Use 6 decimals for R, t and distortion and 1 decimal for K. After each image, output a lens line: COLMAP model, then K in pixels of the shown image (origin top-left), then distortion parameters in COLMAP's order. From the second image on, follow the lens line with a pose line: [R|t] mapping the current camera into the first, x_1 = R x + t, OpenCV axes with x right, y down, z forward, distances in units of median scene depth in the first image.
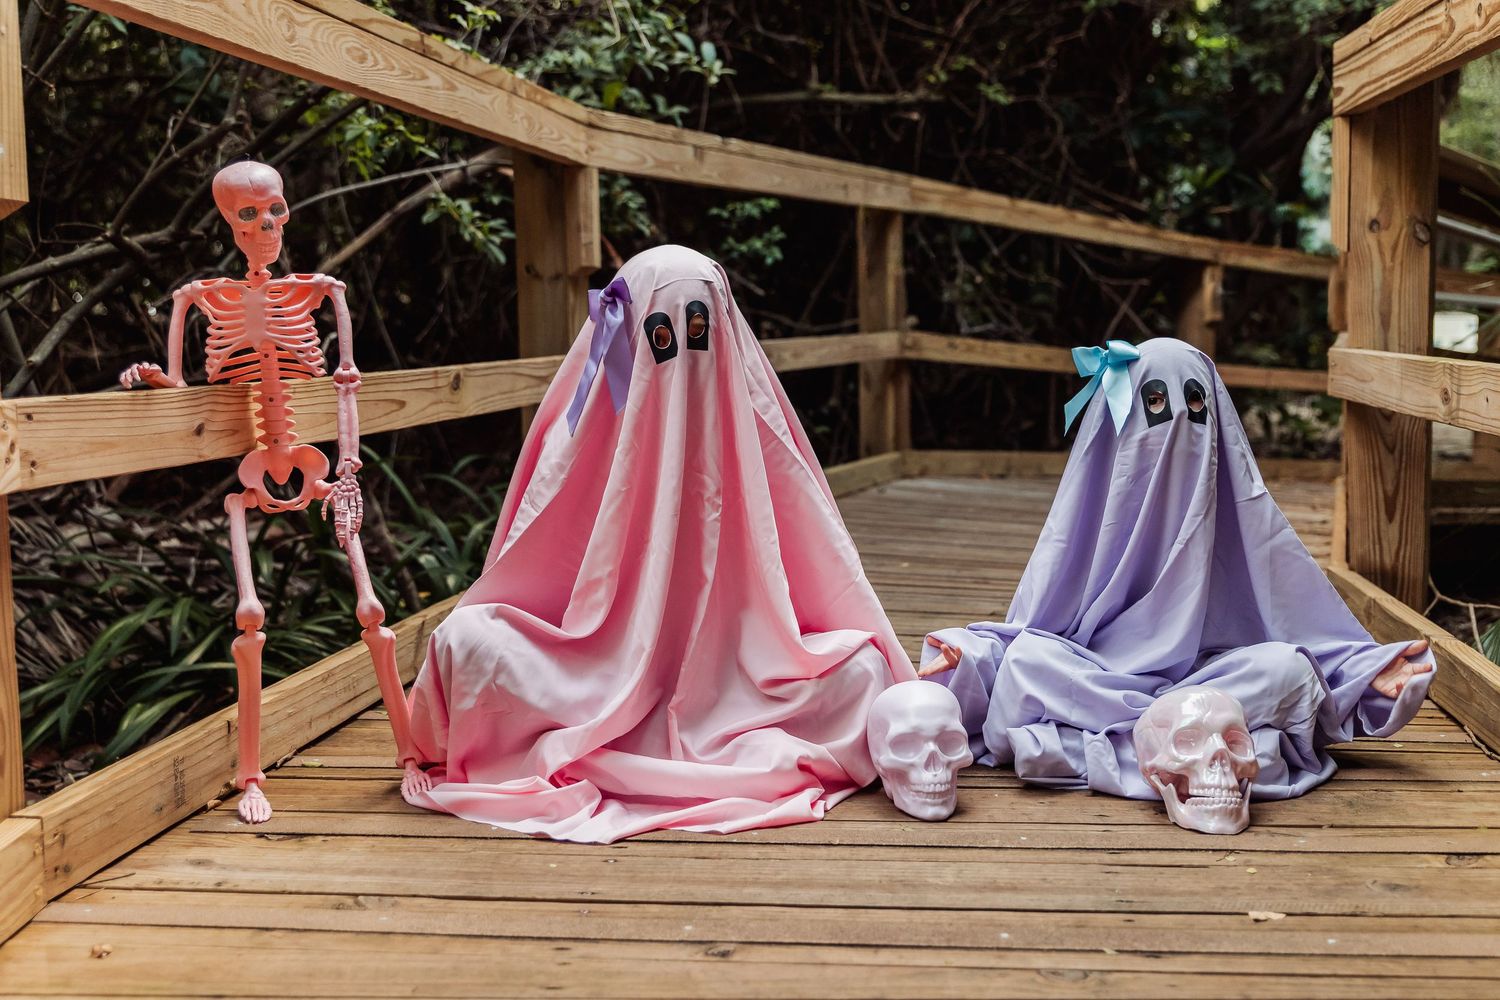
lens RADIAL K [[1673.7, 0, 750.0], [0, 1673.7, 500.0], [0, 0, 1]] dist [-0.002845, -0.002777]
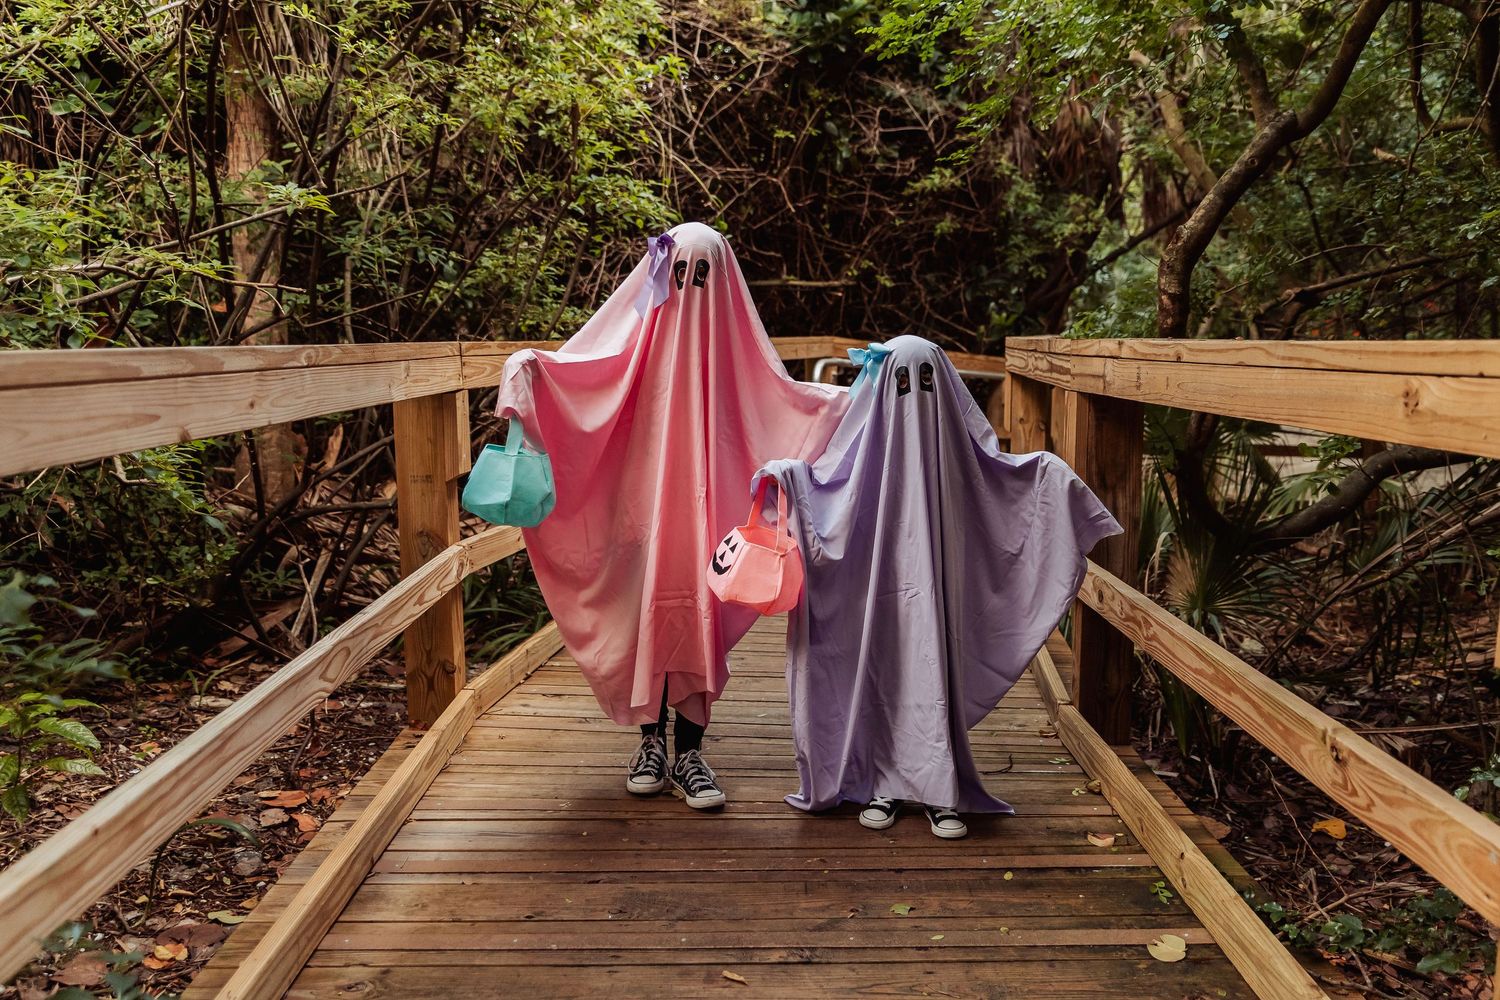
lens RADIAL K [[1118.4, 0, 753.1], [0, 1118.4, 494.8], [0, 0, 1]] dist [-0.033681, 0.010466]
pose [[0.999938, 0.010158, -0.004606, 0.018148], [-0.009988, 0.999323, 0.035406, -0.078956], [0.004962, -0.035358, 0.999362, -0.326030]]
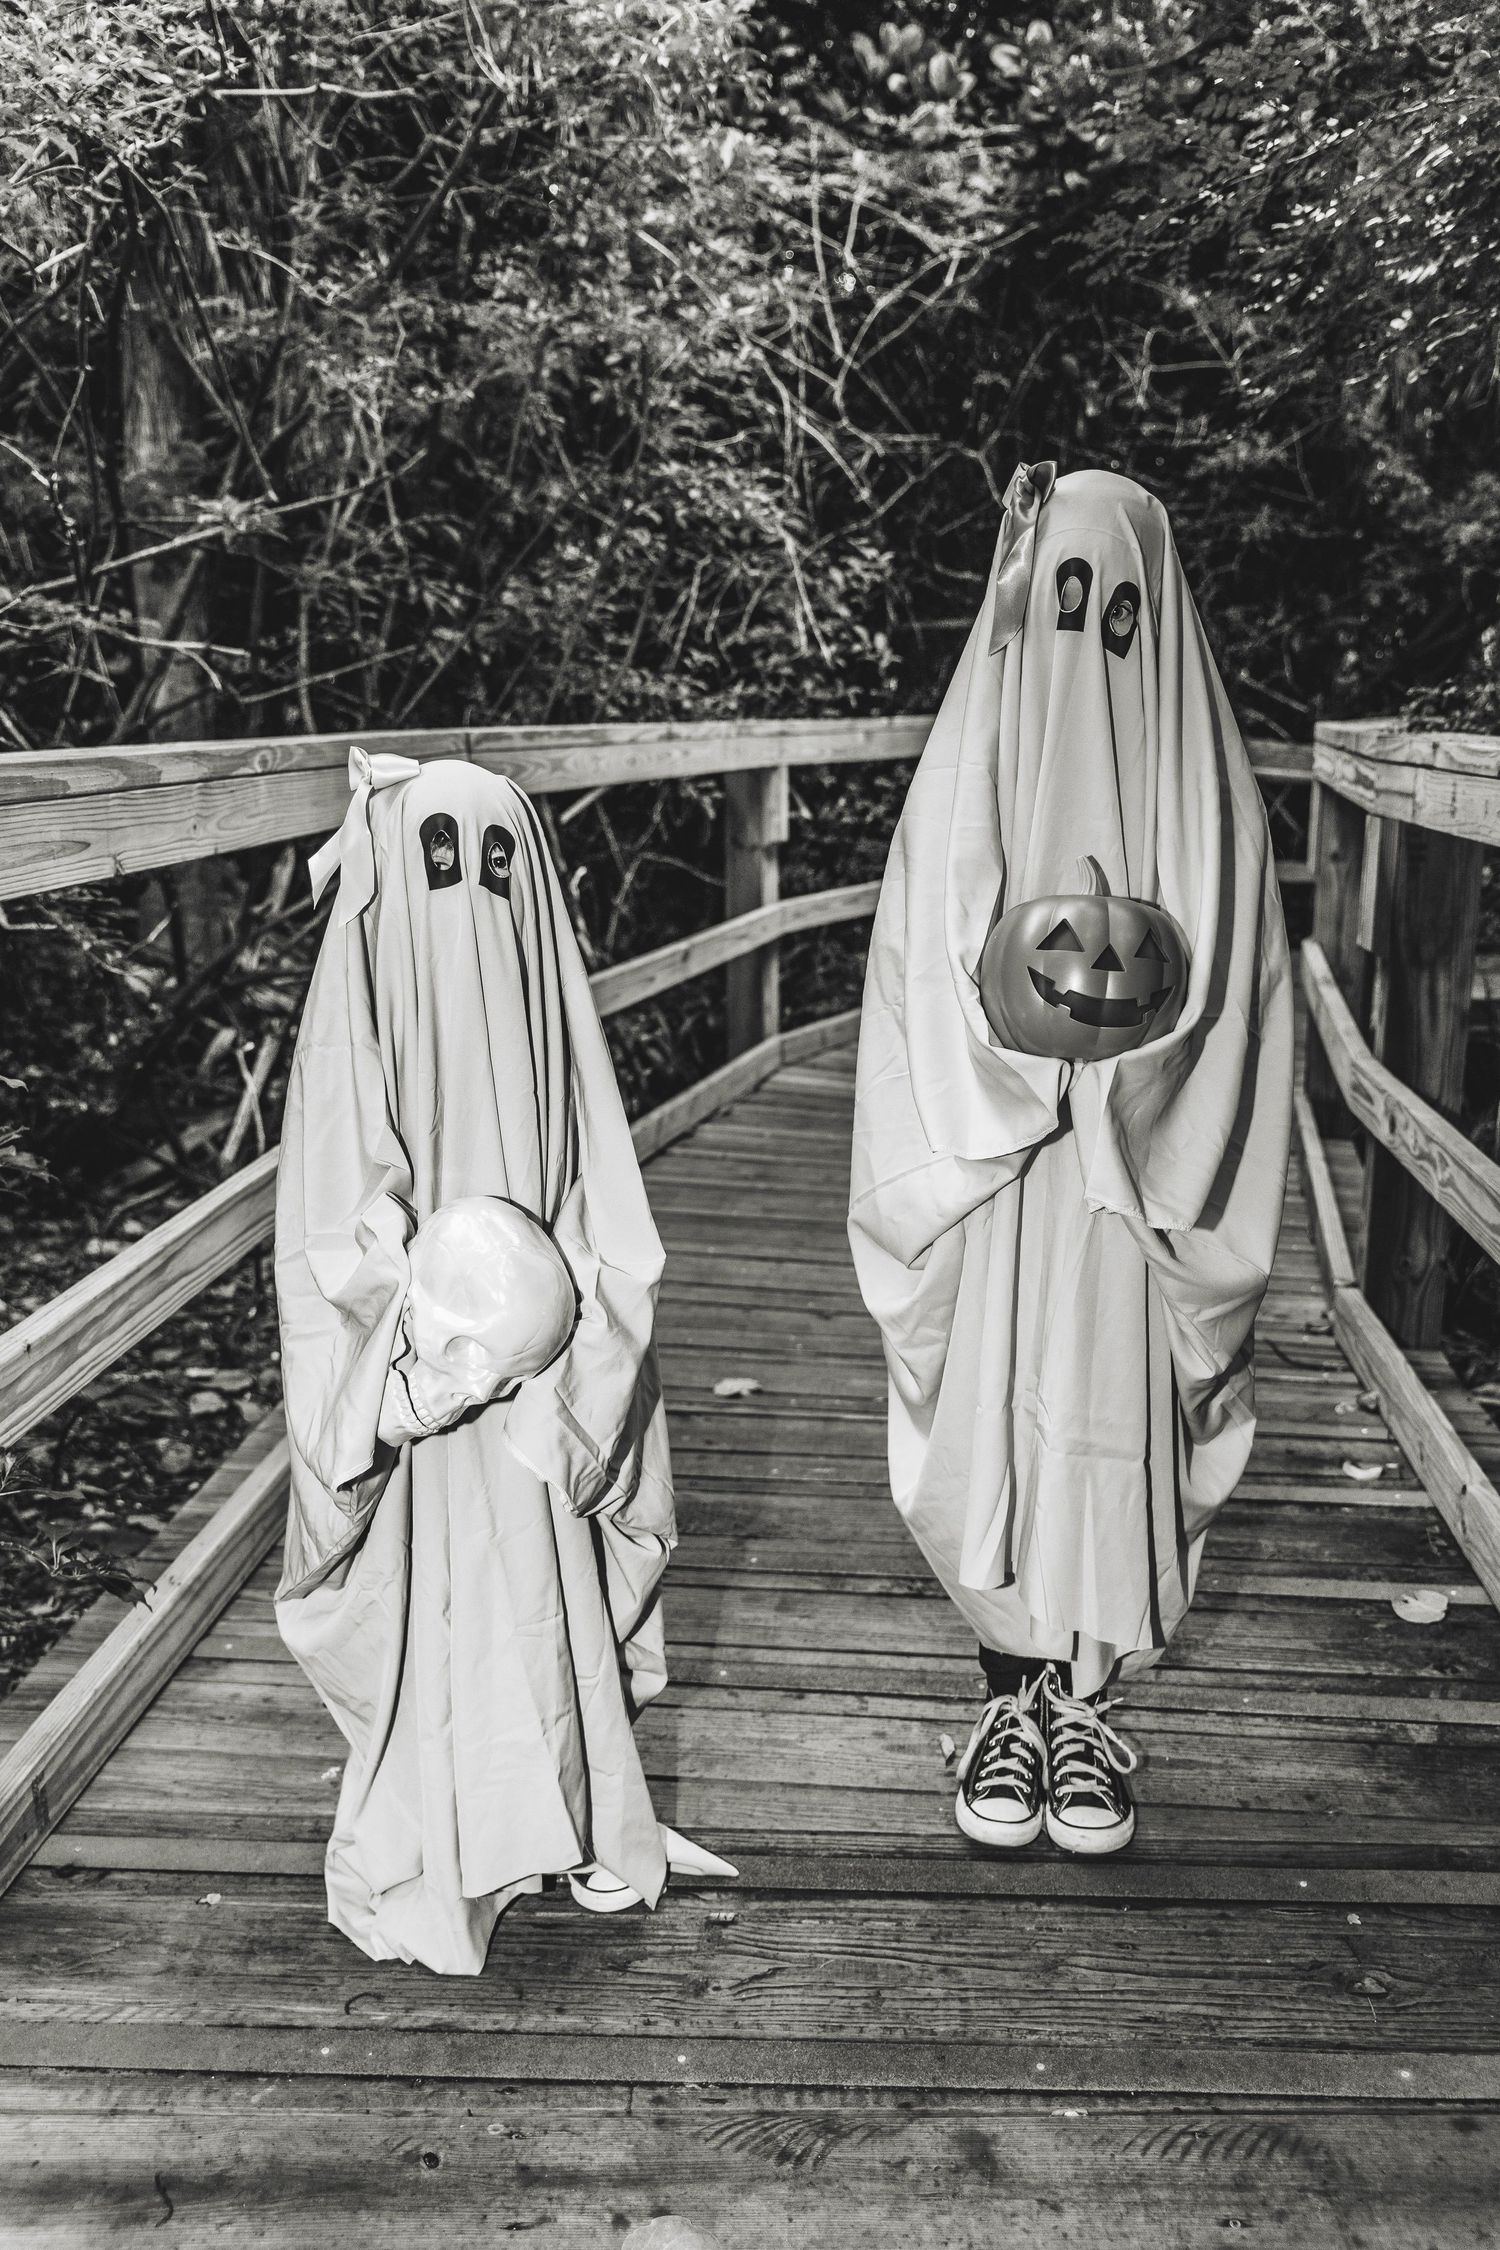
lens RADIAL K [[1861.4, 0, 750.2], [0, 1861.4, 1143.8], [0, 0, 1]] dist [-0.041429, 0.016358]
pose [[0.993144, 0.040837, -0.109533, 0.045780], [-0.026292, 0.991022, 0.131085, -0.080154], [0.113903, -0.127306, 0.985302, -0.420800]]
